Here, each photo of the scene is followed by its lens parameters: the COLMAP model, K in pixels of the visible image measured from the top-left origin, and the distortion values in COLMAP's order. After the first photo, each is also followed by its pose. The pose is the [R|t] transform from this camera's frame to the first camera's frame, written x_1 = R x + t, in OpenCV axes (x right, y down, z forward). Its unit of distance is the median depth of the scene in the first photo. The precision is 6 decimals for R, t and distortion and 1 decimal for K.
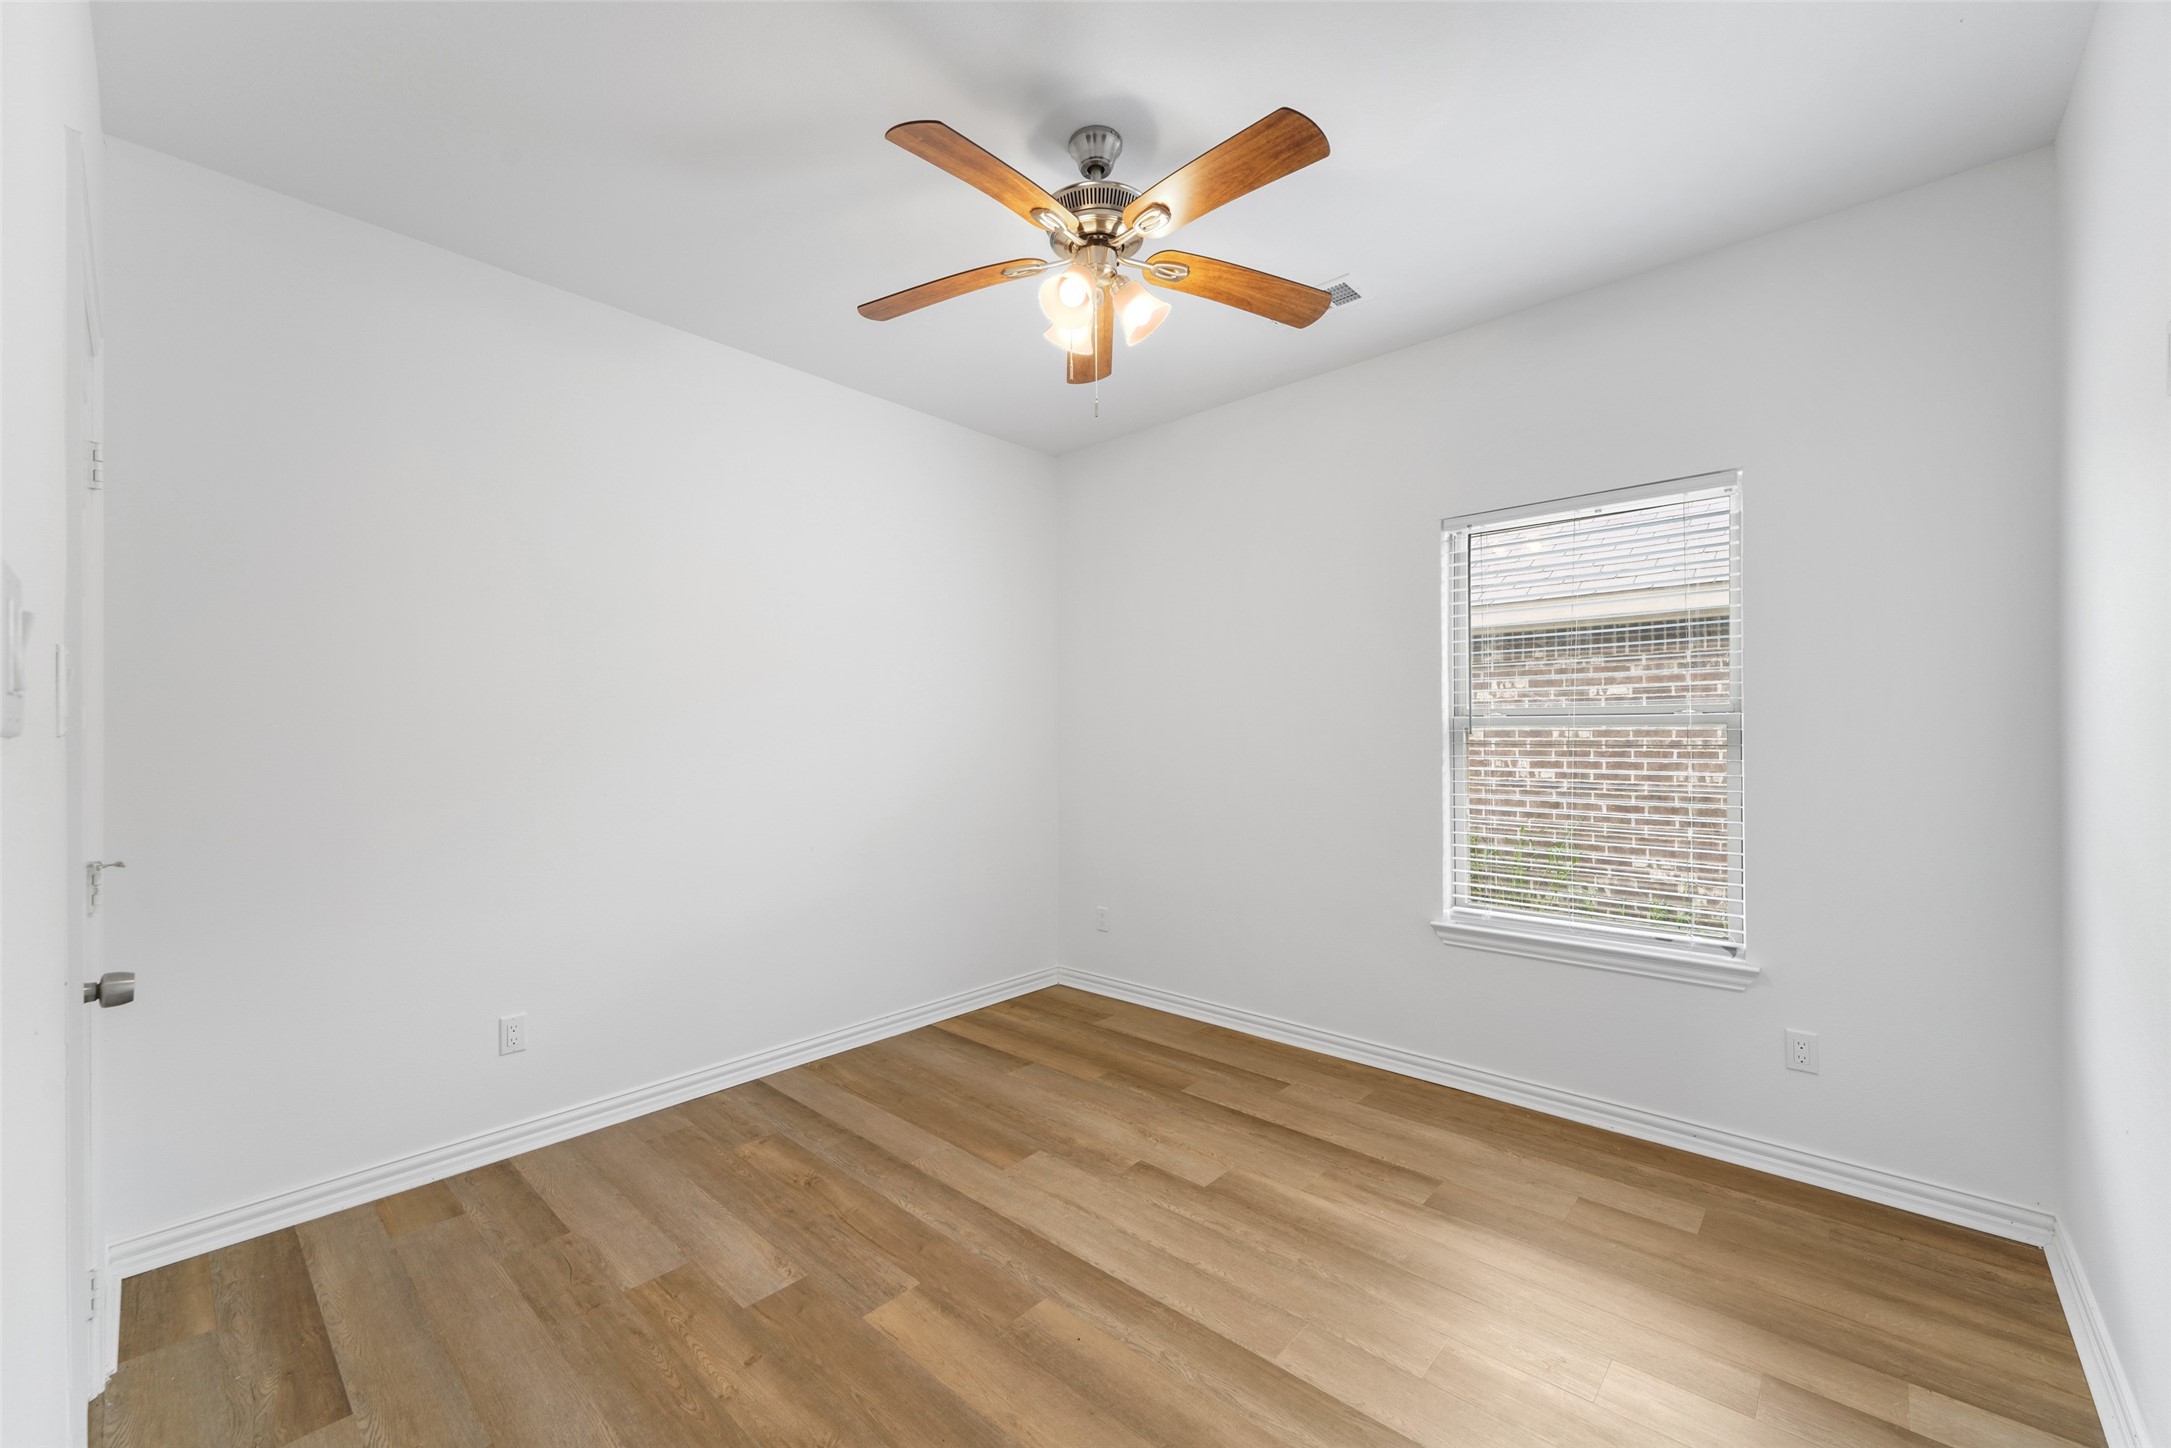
lens RADIAL K [[859.2, 0, 1076.7], [0, 859.2, 737.2], [0, 0, 1]] dist [-0.001040, -0.000135]
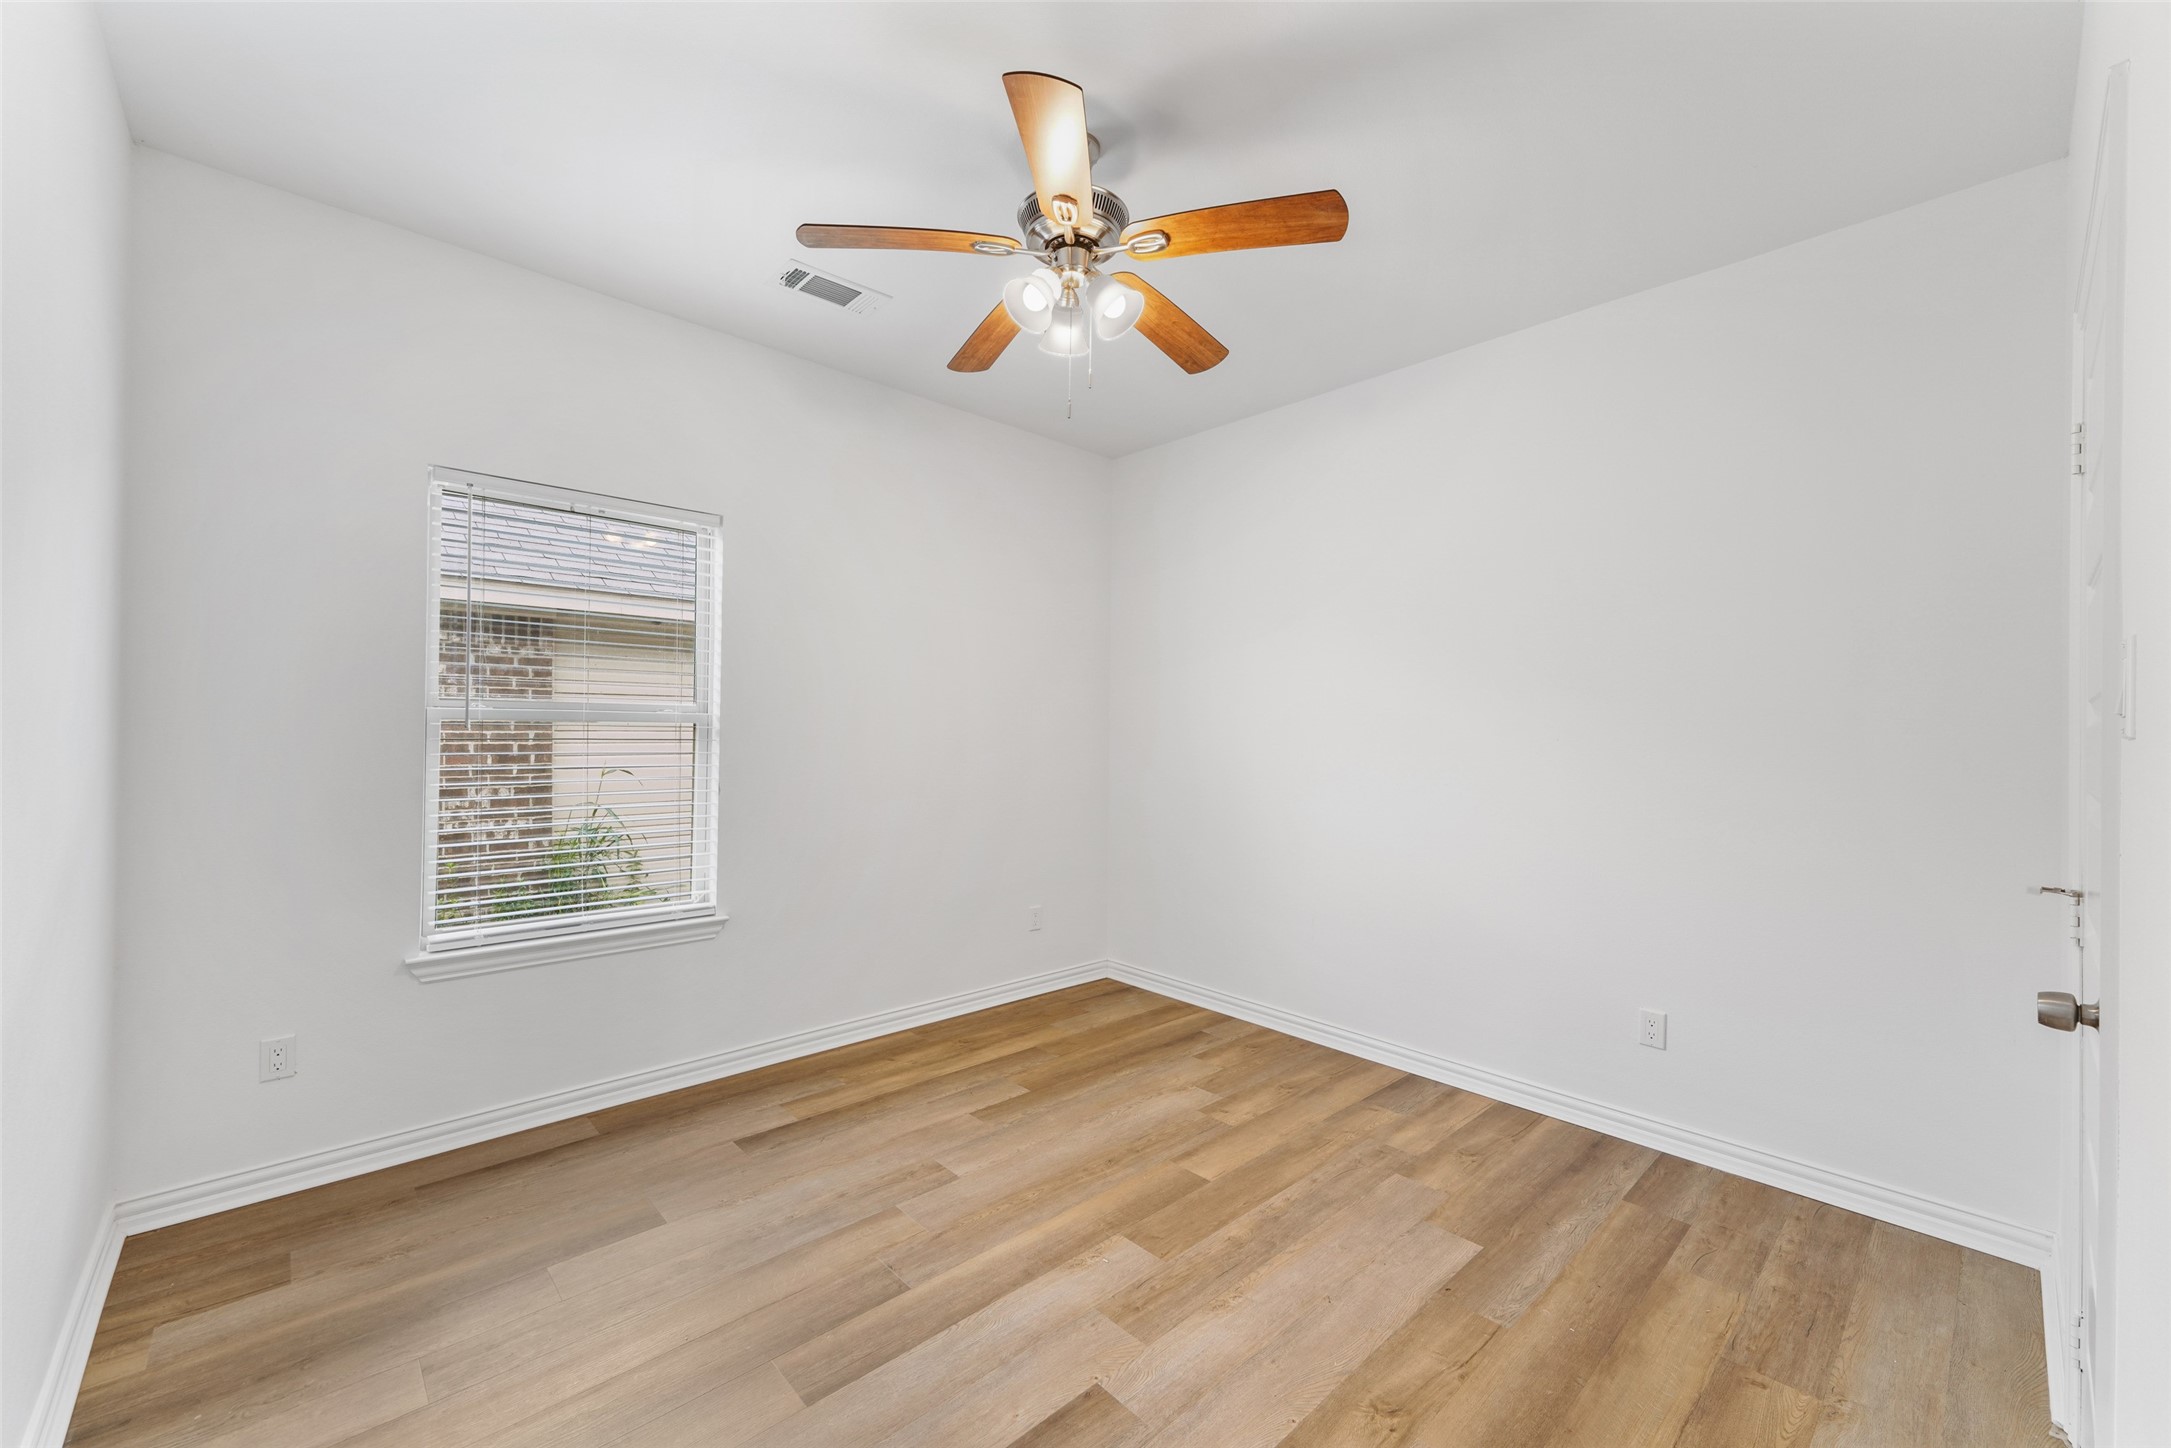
lens RADIAL K [[859.2, 0, 1077.5], [0, 859.2, 723.9], [0, 0, 1]] dist [-0.001040, -0.000135]
pose [[0.071921, 0.014952, 0.997298, -0.321677], [-0.008546, 0.999860, -0.014374, 0.001009], [-0.997374, -0.007489, 0.072039, 0.298877]]
